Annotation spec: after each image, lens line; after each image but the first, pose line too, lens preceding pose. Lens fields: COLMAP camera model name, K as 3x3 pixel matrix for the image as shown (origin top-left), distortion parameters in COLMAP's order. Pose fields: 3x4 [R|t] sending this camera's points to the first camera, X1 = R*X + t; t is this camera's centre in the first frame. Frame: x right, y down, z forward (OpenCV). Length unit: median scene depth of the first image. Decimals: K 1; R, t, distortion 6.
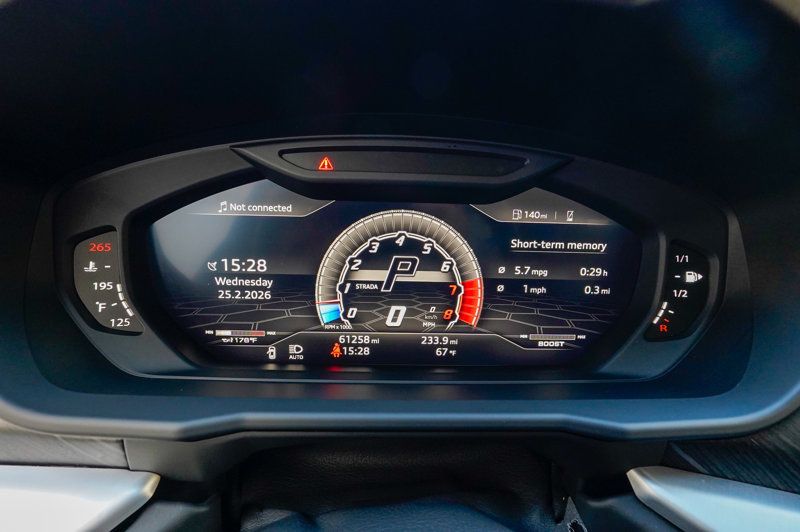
lens RADIAL K [[367.8, 0, 394.2], [0, 367.8, 263.1], [0, 0, 1]] dist [-0.016886, 0.008789]
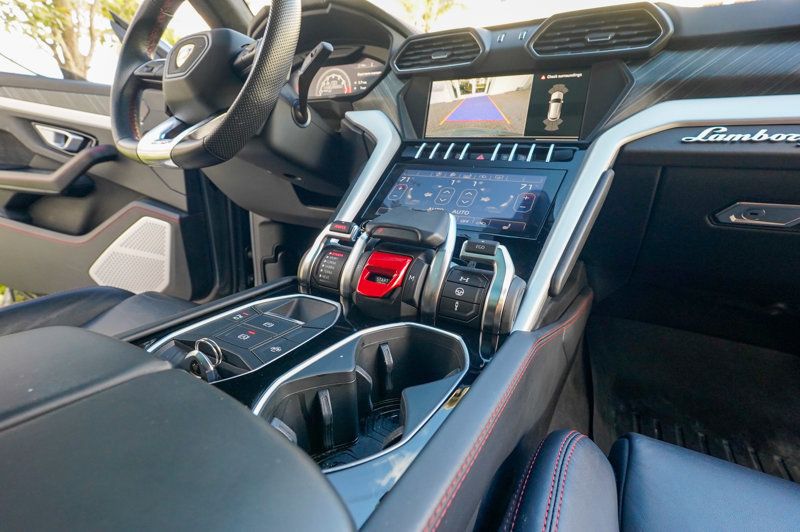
lens RADIAL K [[367.8, 0, 398.2], [0, 367.8, 267.2], [0, 0, 1]] dist [-0.016886, 0.008789]
pose [[0.851587, 0.144745, -0.503834, 2.760189], [-0.134580, 0.989277, 0.056737, 1.565872], [0.506644, 0.019489, 0.861935, -1.861981]]
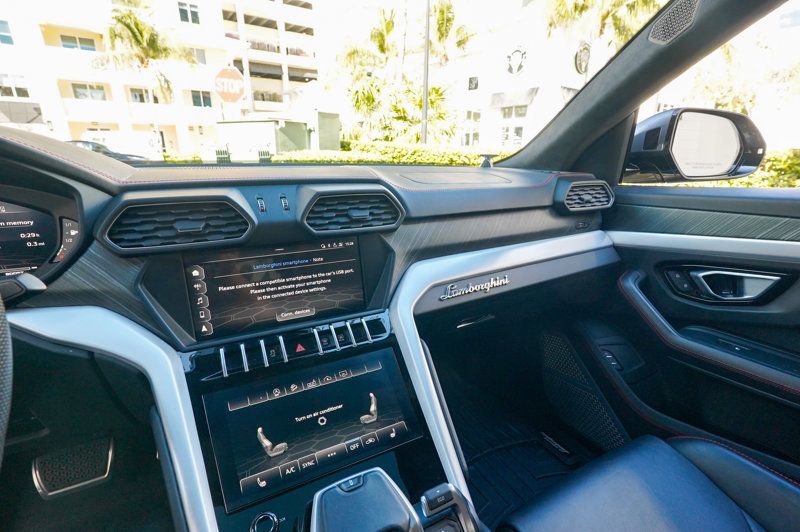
lens RADIAL K [[367.8, 0, 397.1], [0, 367.8, 270.2], [0, 0, 1]] dist [-0.016886, 0.008789]
pose [[0.894322, -0.154757, 0.419807, 1.552698], [0.127023, 0.987490, 0.093427, 0.299190], [-0.429013, -0.030228, 0.902792, -1.802954]]
